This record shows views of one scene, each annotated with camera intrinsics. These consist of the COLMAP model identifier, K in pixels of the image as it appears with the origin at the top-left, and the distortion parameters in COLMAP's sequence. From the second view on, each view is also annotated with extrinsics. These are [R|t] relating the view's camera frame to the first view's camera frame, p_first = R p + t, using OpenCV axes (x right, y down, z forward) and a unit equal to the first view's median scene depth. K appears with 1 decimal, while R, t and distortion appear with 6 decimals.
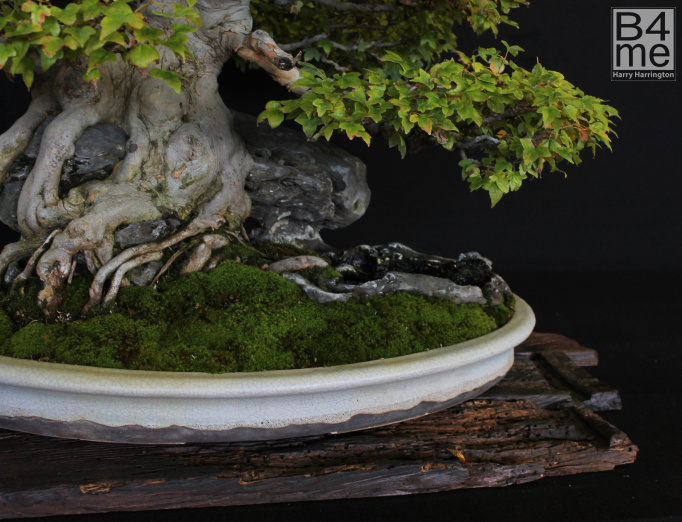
lens RADIAL K [[1075.3, 0, 341.6], [0, 1075.3, 260.1], [0, 0, 1]] dist [-0.188461, 0.000000]
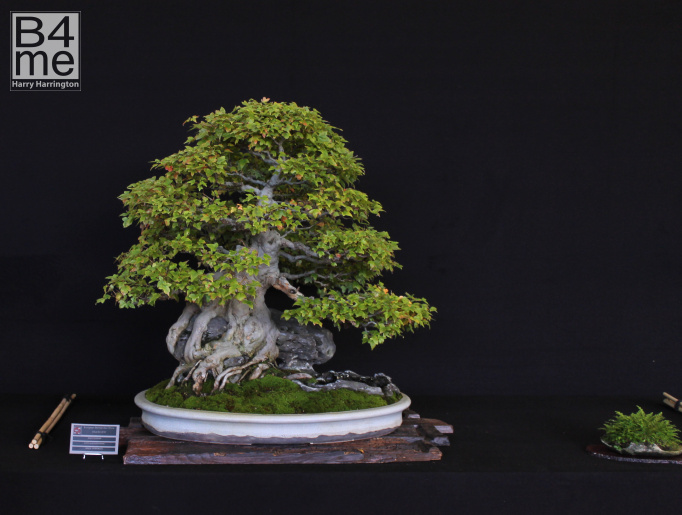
lens RADIAL K [[918.1, 0, 339.7], [0, 918.1, 256.9], [0, 0, 1]] dist [0.017219, 0.000000]
pose [[0.999743, -0.008416, -0.021050, 0.105773], [0.004786, 0.985967, -0.166870, 0.092635], [0.022159, 0.166727, 0.985754, -1.149418]]
